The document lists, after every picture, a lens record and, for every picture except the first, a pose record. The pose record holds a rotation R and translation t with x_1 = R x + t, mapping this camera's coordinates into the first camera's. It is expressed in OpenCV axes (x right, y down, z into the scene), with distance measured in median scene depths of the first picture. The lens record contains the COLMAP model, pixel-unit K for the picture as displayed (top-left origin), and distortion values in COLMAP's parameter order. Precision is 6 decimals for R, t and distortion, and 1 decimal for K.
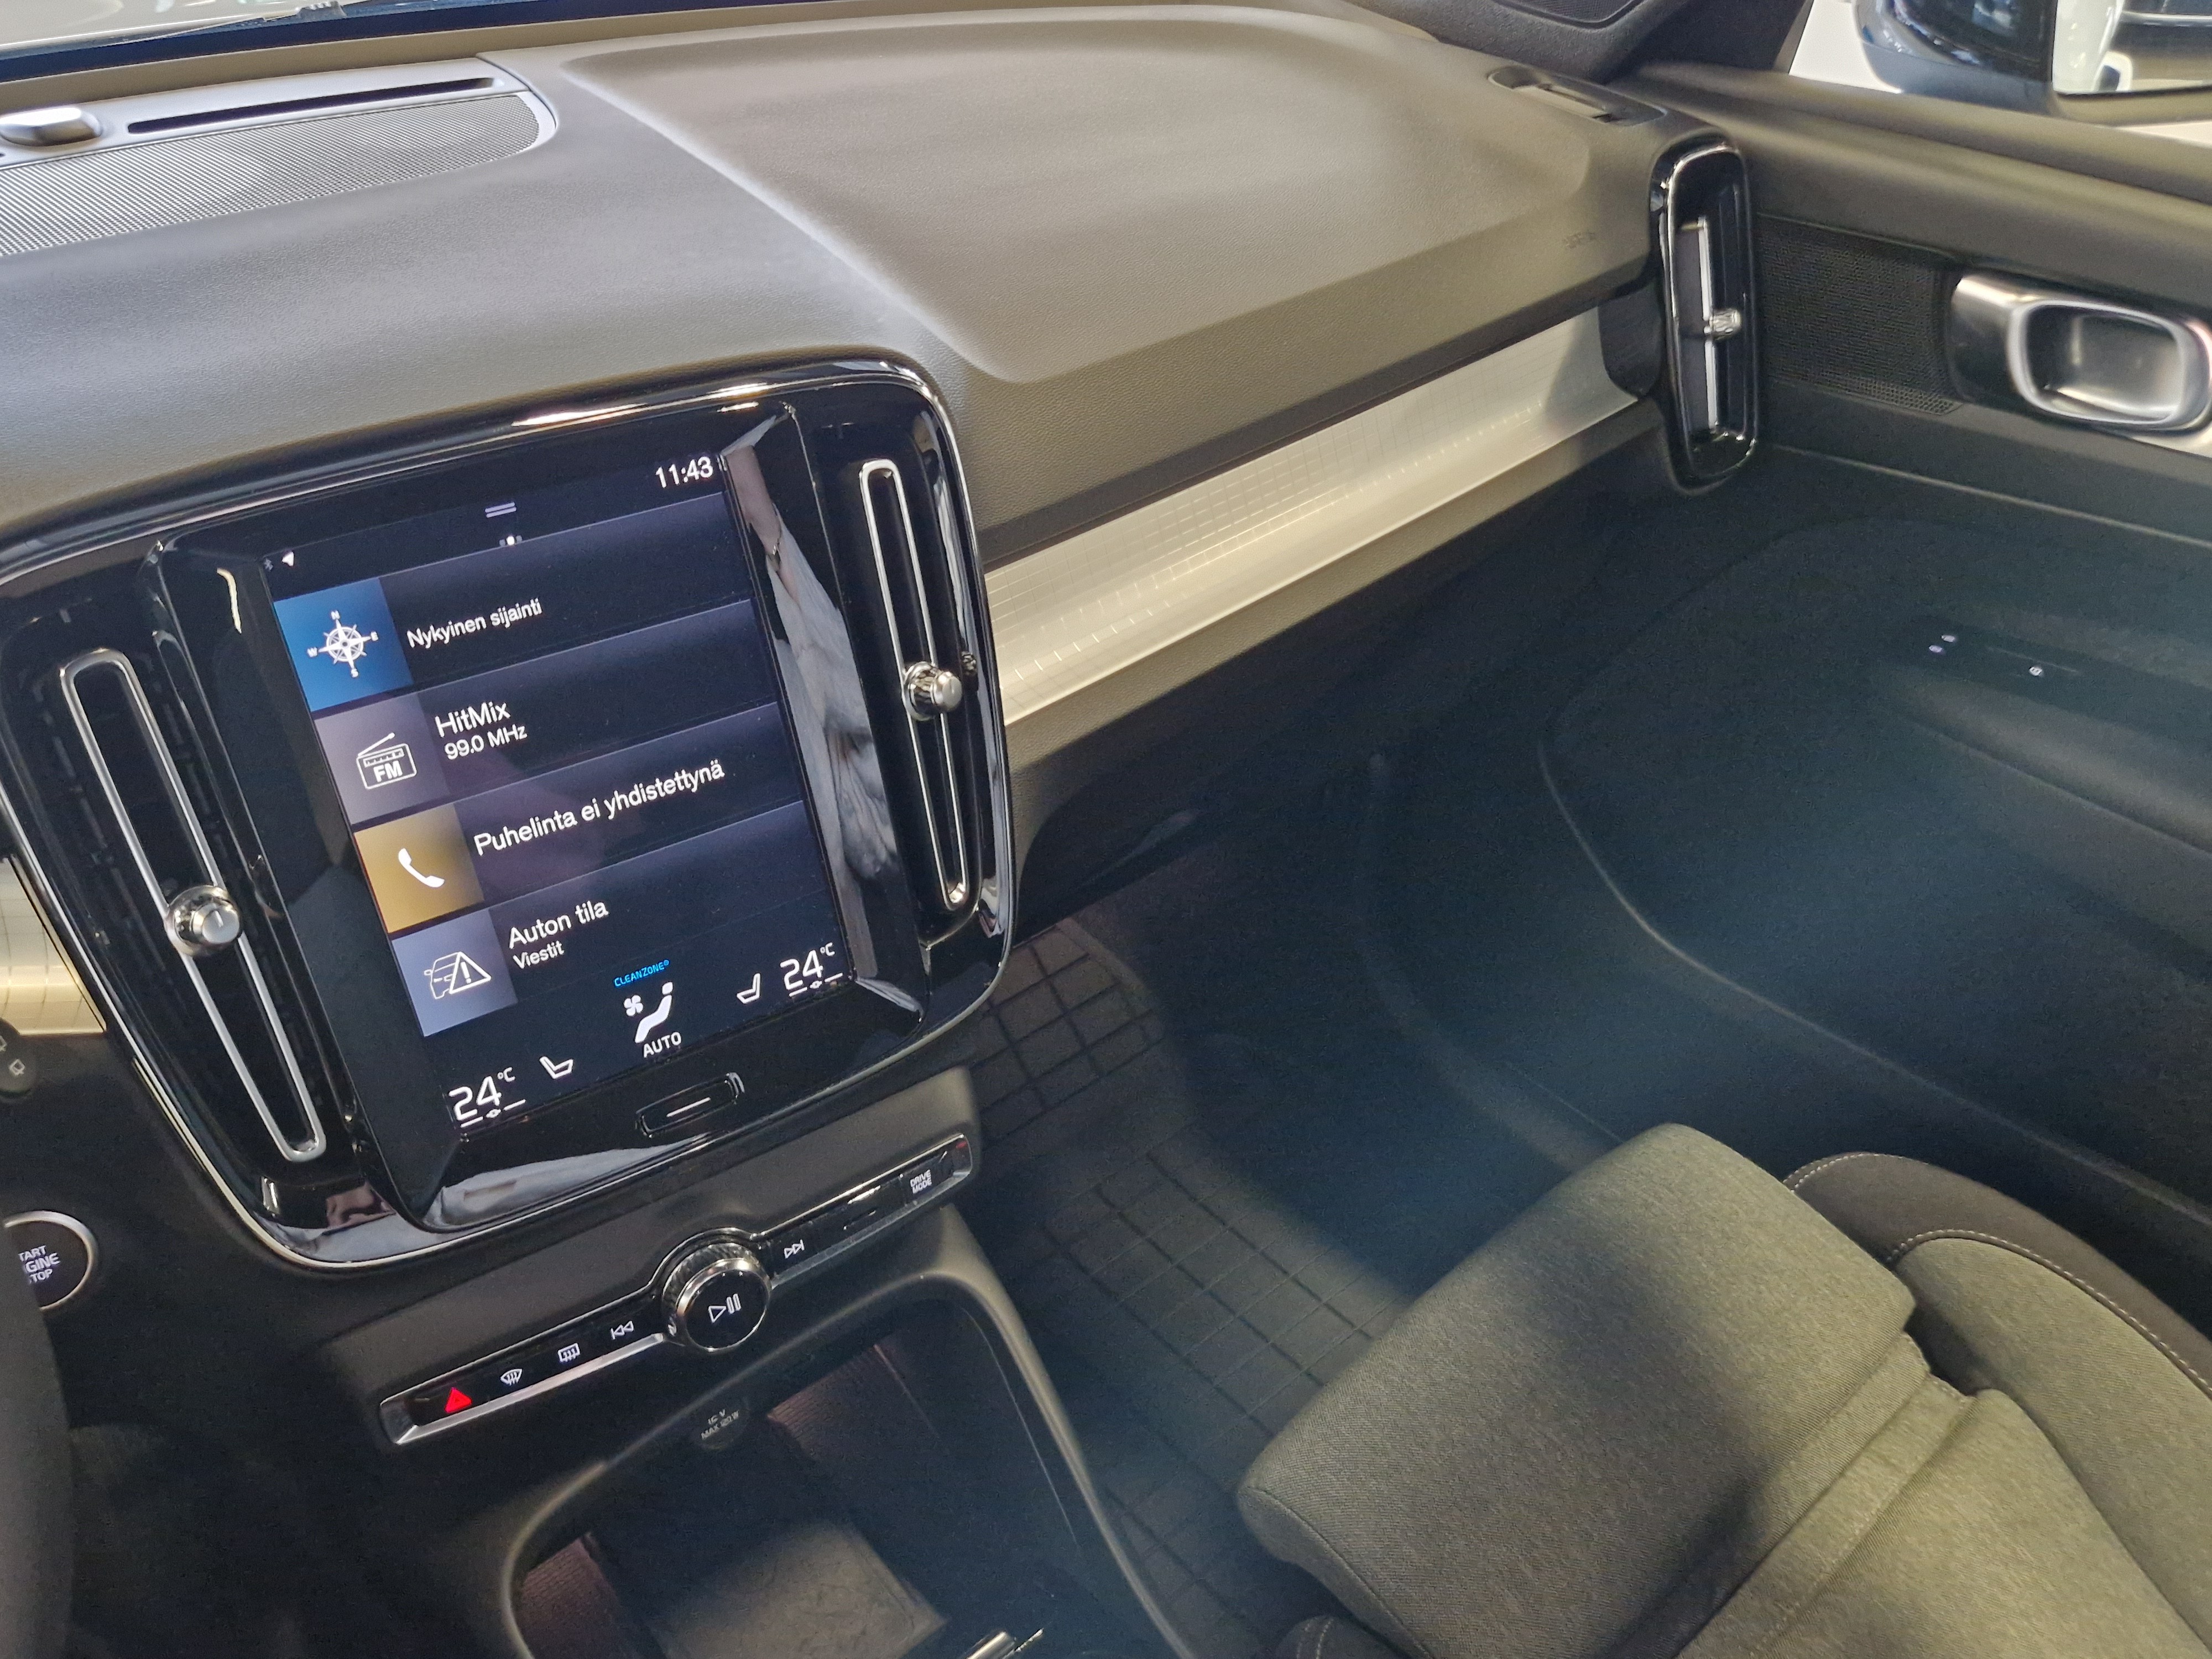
lens RADIAL K [[1774.0, 0, 1082.2], [0, 1774.0, 860.6], [0, 0, 1]] dist [0.050171, -0.033489]
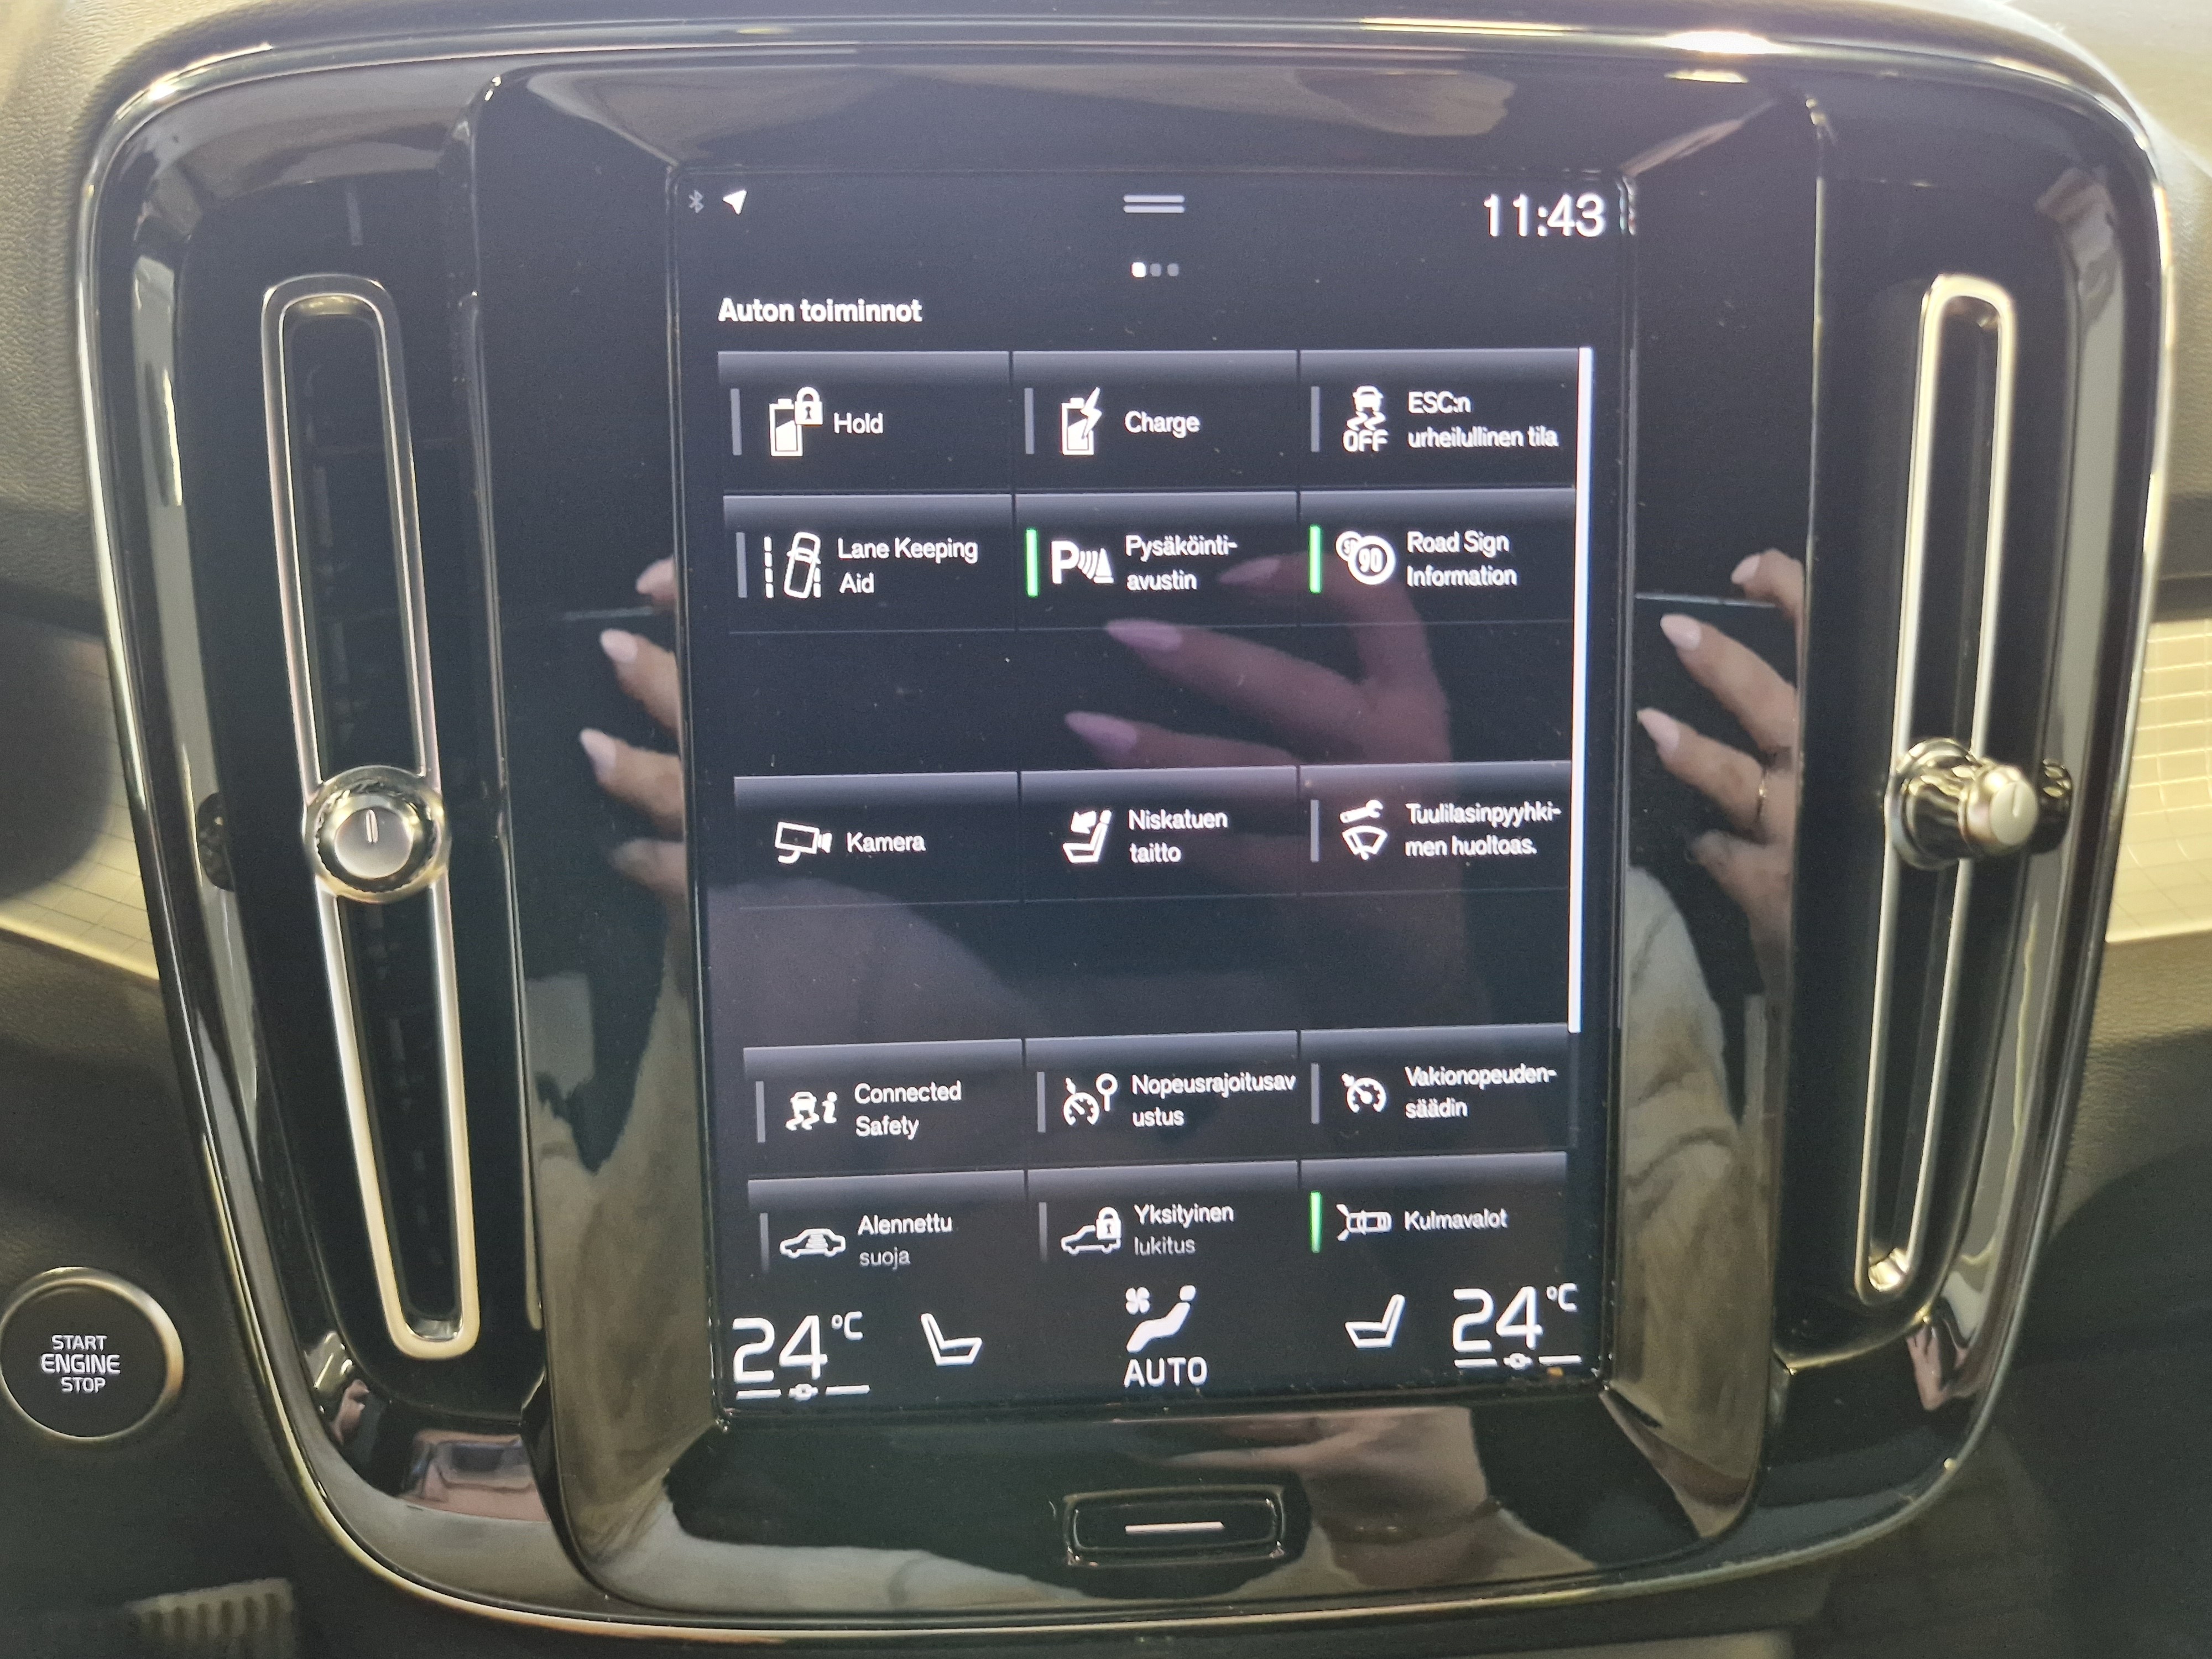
lens RADIAL K [[1774.0, 0, 1094.3], [0, 1774.0, 829.9], [0, 0, 1]] dist [0.050171, -0.033489]
pose [[0.868579, 0.228974, -0.439479, -0.070700], [-0.300508, 0.948553, -0.099711, 0.017646], [0.394037, 0.218674, 0.892702, 0.494845]]
